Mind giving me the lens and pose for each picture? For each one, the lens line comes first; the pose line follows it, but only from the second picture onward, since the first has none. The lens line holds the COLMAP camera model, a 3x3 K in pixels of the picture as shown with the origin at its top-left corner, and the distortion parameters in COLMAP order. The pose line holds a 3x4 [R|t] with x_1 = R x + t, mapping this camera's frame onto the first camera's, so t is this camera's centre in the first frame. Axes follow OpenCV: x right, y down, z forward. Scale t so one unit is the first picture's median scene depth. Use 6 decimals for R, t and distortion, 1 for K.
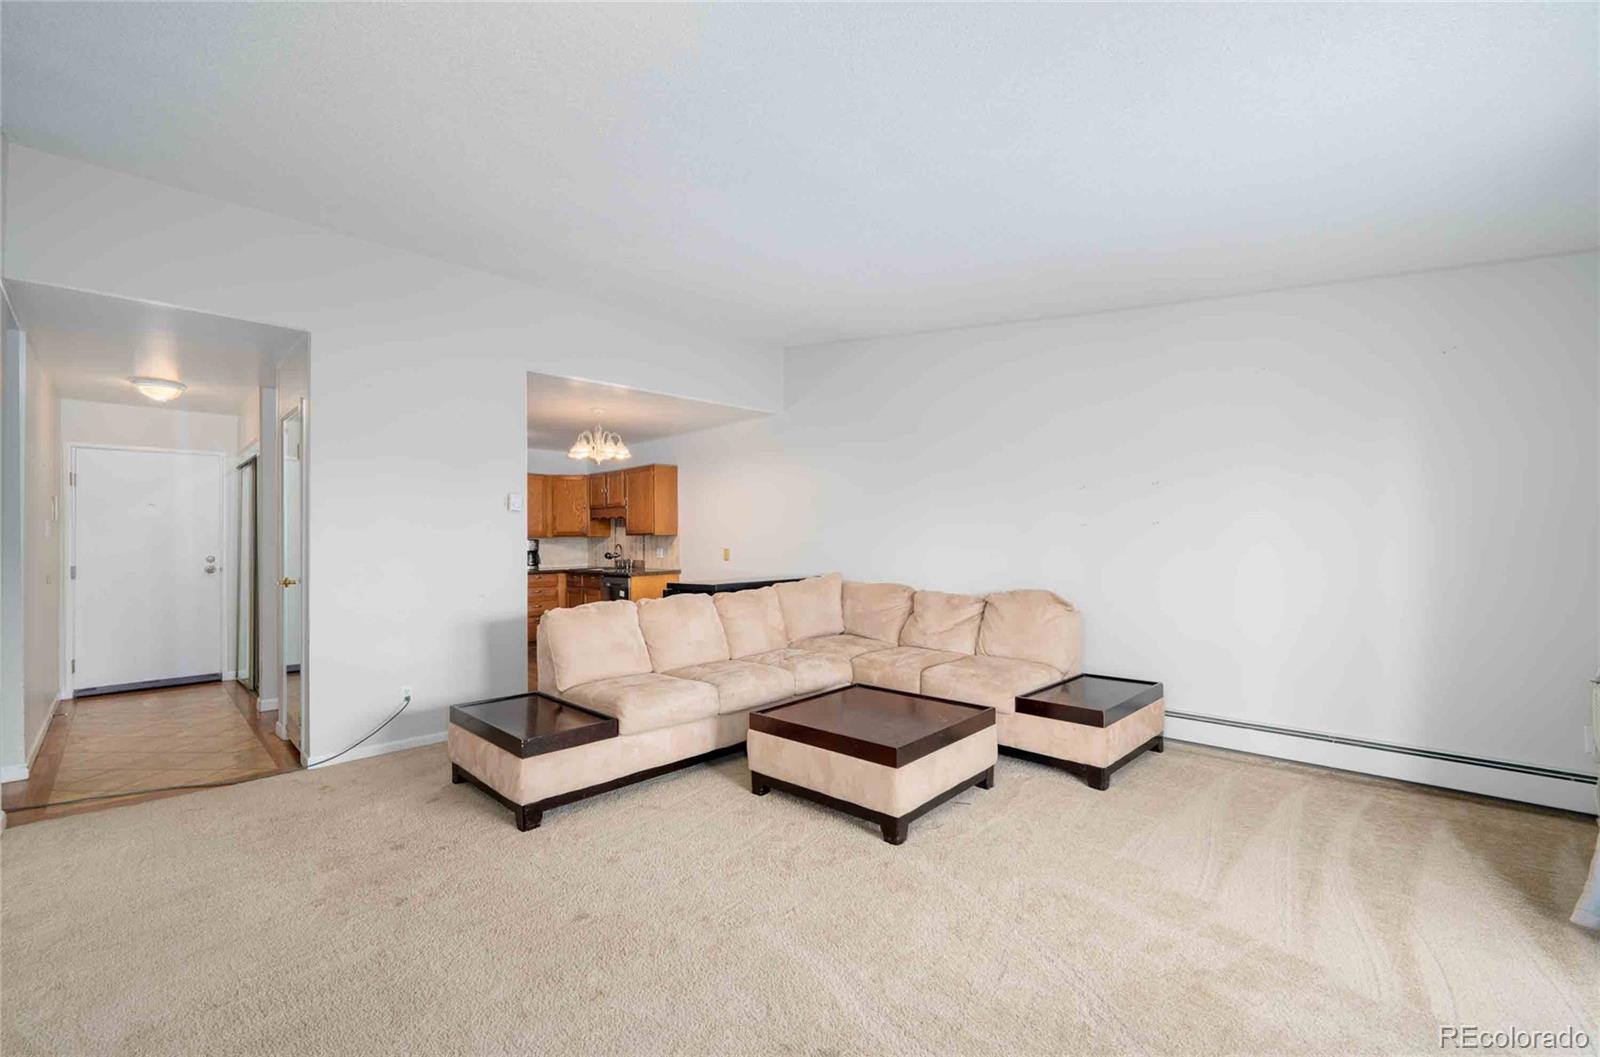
lens RADIAL K [[666.4, 0, 802.4], [0, 666.4, 524.6], [0, 0, 1]] dist [0.000686, 0.000010]
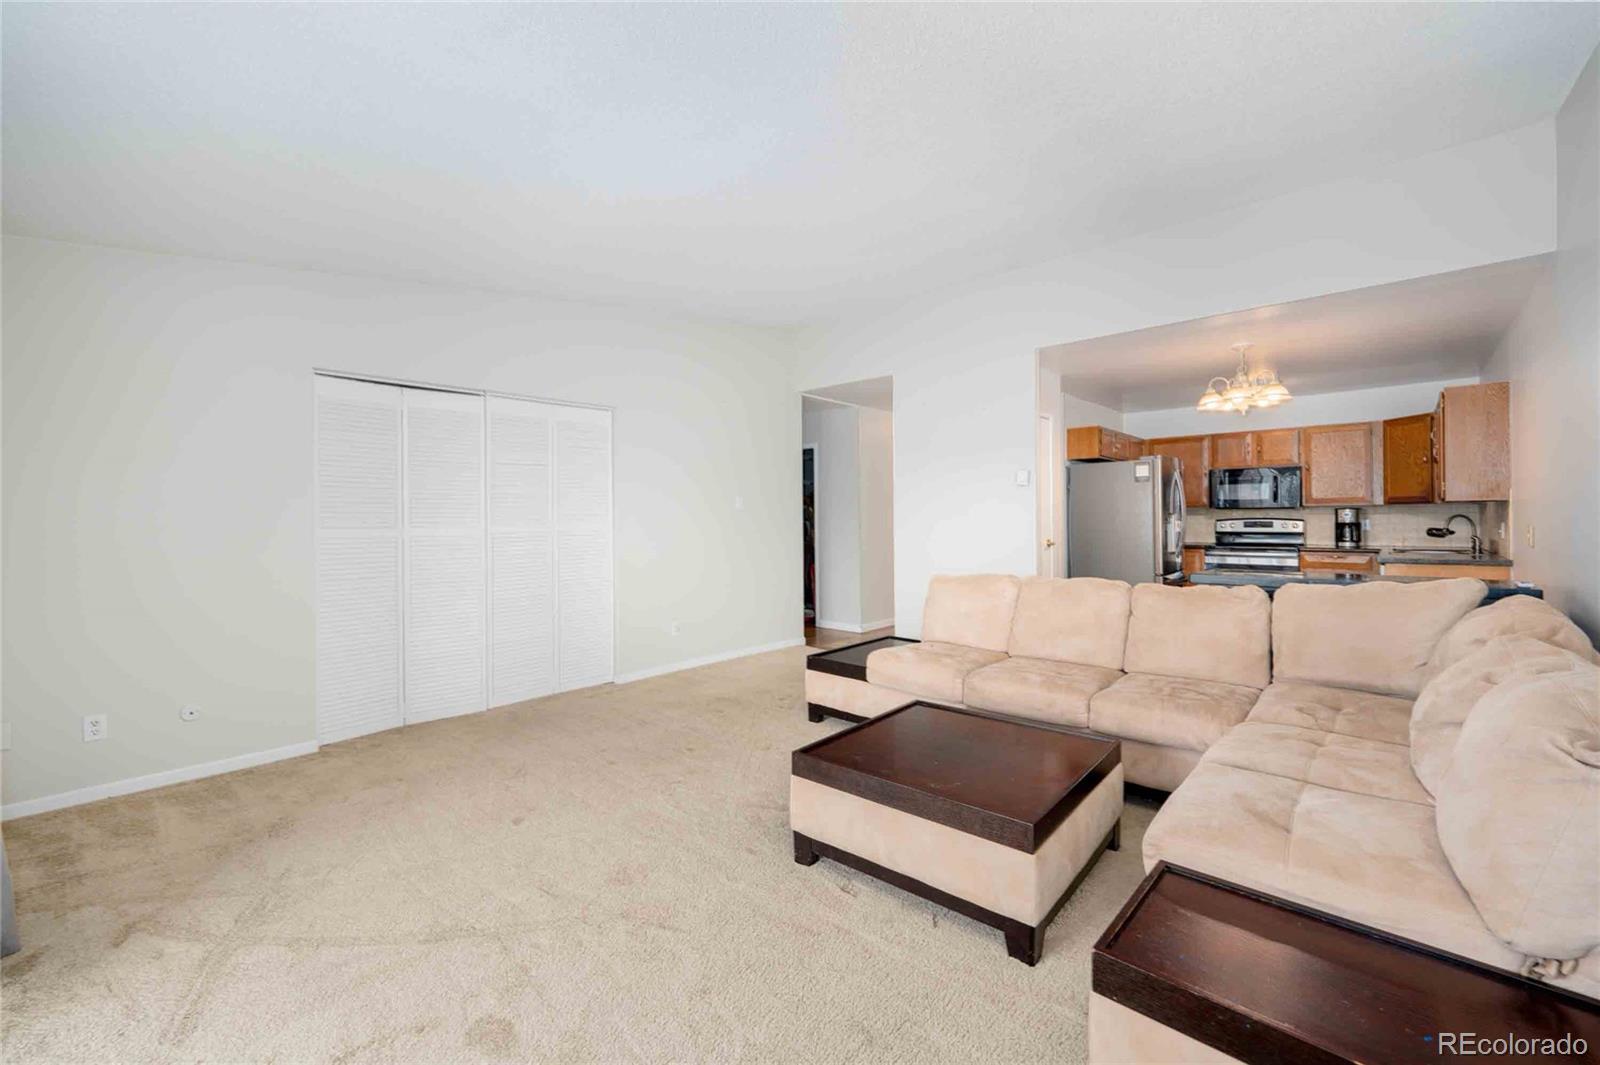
lens RADIAL K [[665.0, 0, 793.9], [0, 665.0, 523.8], [0, 0, 1]] dist [0.002310, 0.000286]
pose [[0.022070, 0.020413, -0.999548, 0.352788], [0.028769, 0.999365, 0.021045, 0.005499], [0.999342, -0.029220, 0.021469, 0.344449]]
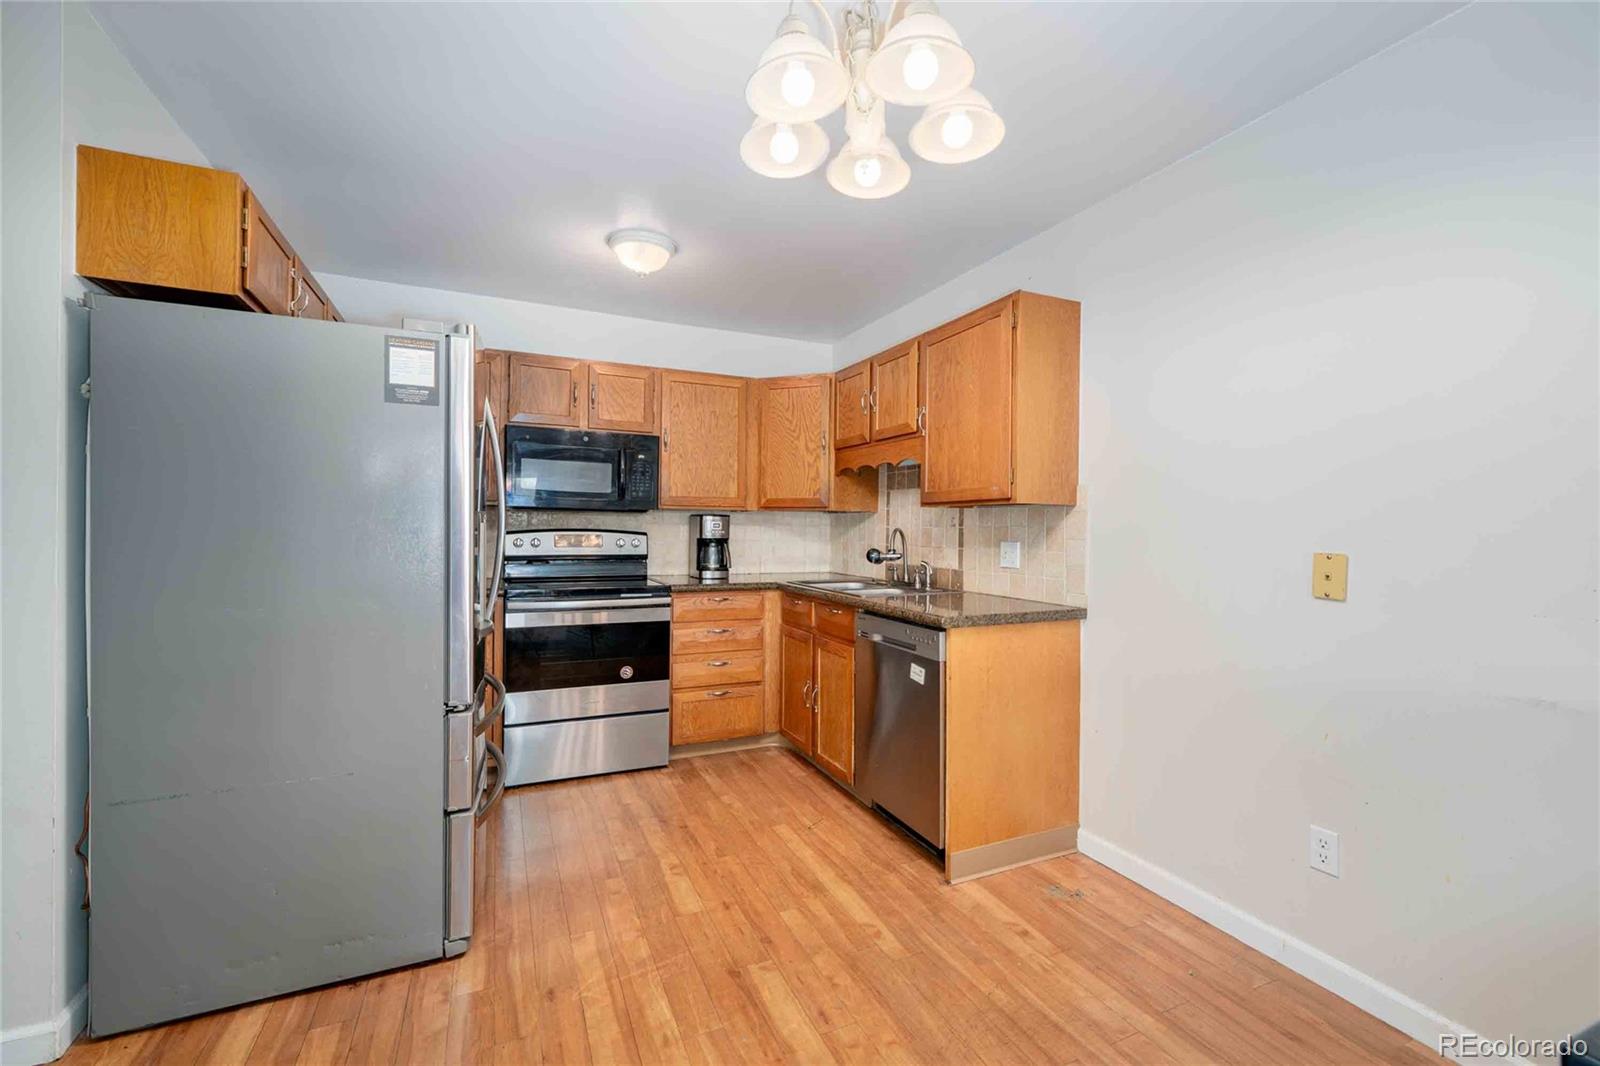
lens RADIAL K [[665.0, 0, 793.9], [0, 665.0, 524.3], [0, 0, 1]] dist [0.002310, 0.000286]
pose [[0.927920, 0.018782, -0.372305, -0.182516], [-0.012788, 0.999746, 0.018565, 0.019821], [0.372559, -0.012466, 0.927925, 0.592660]]
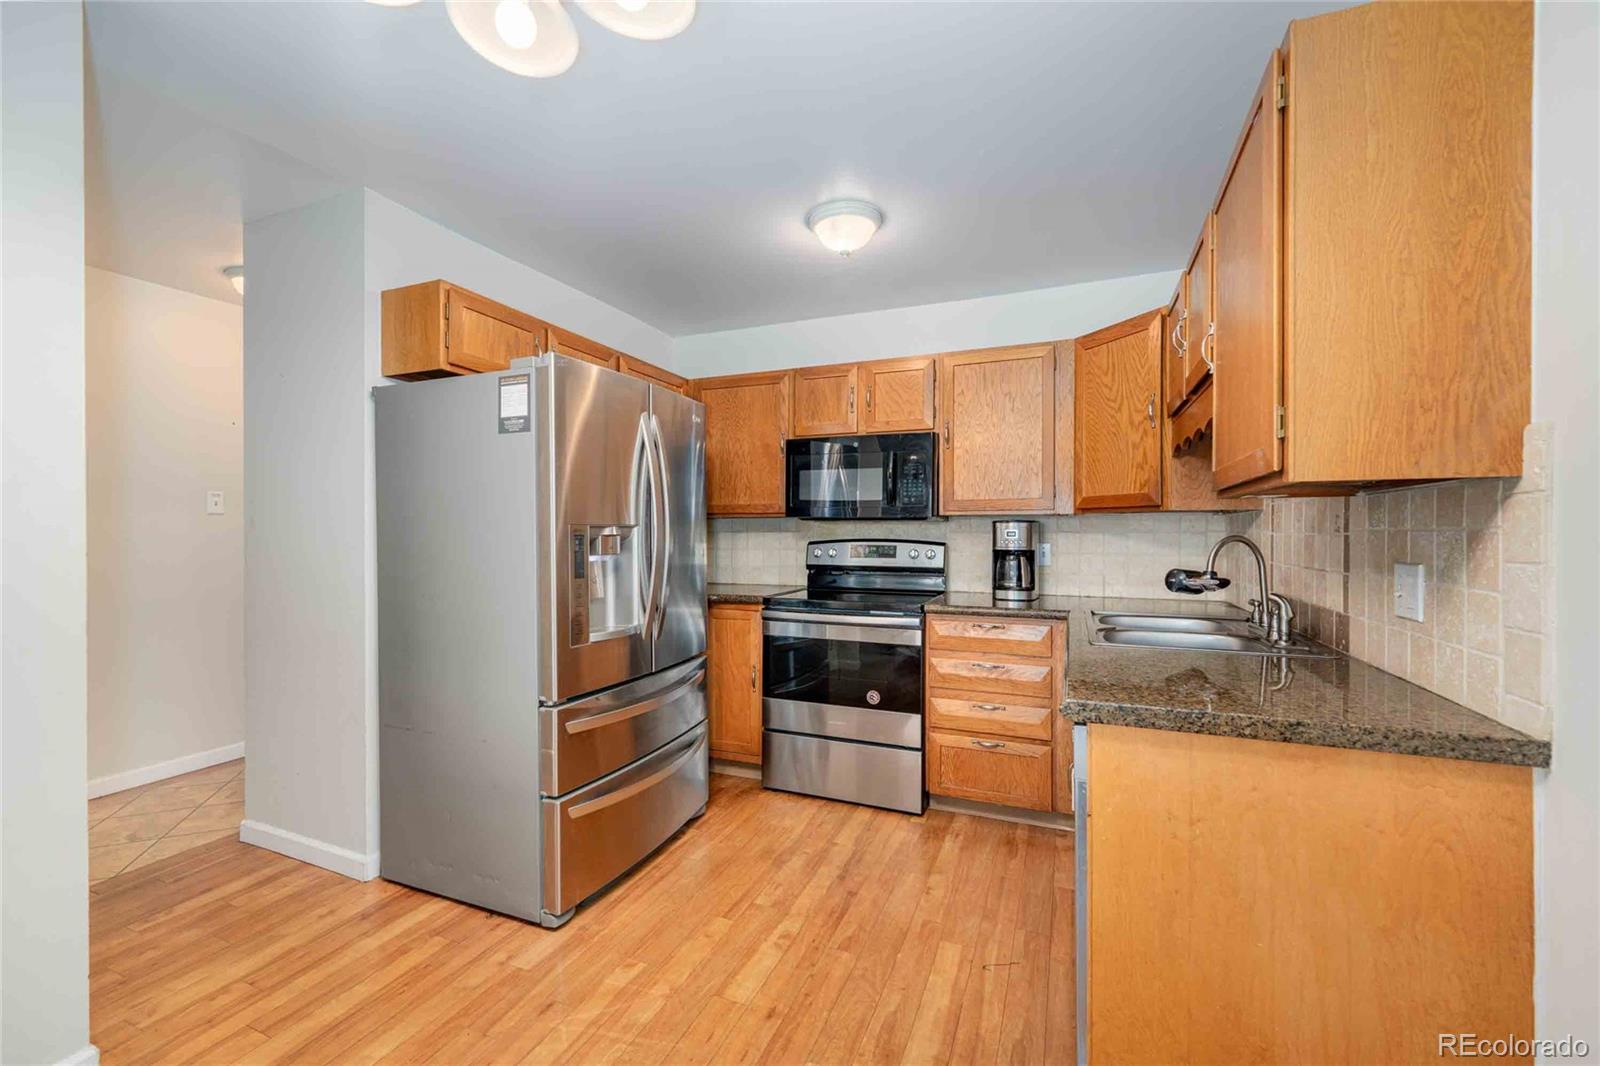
lens RADIAL K [[642.3, 0, 808.8], [0, 642.3, 535.3], [0, 0, 1]] dist [-0.001395, -0.000173]
pose [[0.363796, 0.013949, -0.931374, -0.112481], [0.015111, 0.999668, 0.020874, 0.021470], [0.931356, -0.021668, 0.363464, 0.765957]]
